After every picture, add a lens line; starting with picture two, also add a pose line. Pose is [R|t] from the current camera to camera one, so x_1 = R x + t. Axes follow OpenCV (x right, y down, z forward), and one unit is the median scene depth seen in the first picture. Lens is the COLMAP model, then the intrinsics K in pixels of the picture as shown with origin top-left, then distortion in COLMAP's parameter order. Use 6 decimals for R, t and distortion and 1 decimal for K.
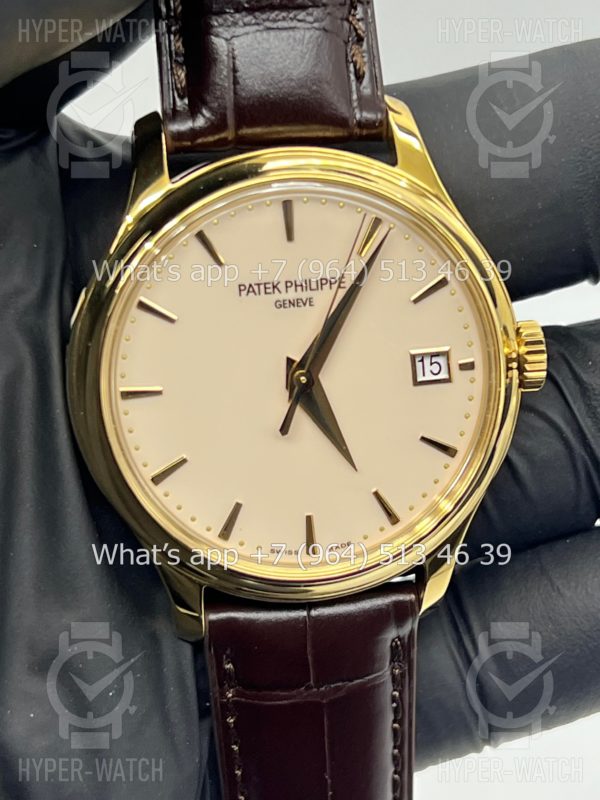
lens RADIAL K [[1893.2, 0, 300.0], [0, 1893.2, 400.0], [0, 0, 1]] dist [0.322479, 0.066521]
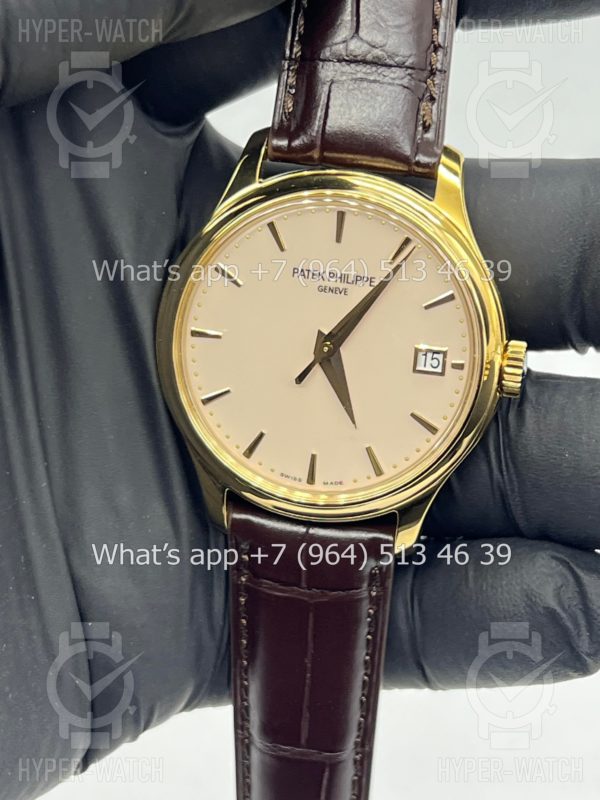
lens RADIAL K [[1893.2, 0, 300.0], [0, 1893.2, 400.0], [0, 0, 1]] dist [0.322479, 0.066521]
pose [[0.940124, 0.207173, -0.270639, 0.336300], [-0.208087, 0.977774, 0.025647, -0.006215], [0.269937, 0.032205, 0.962339, -0.245412]]
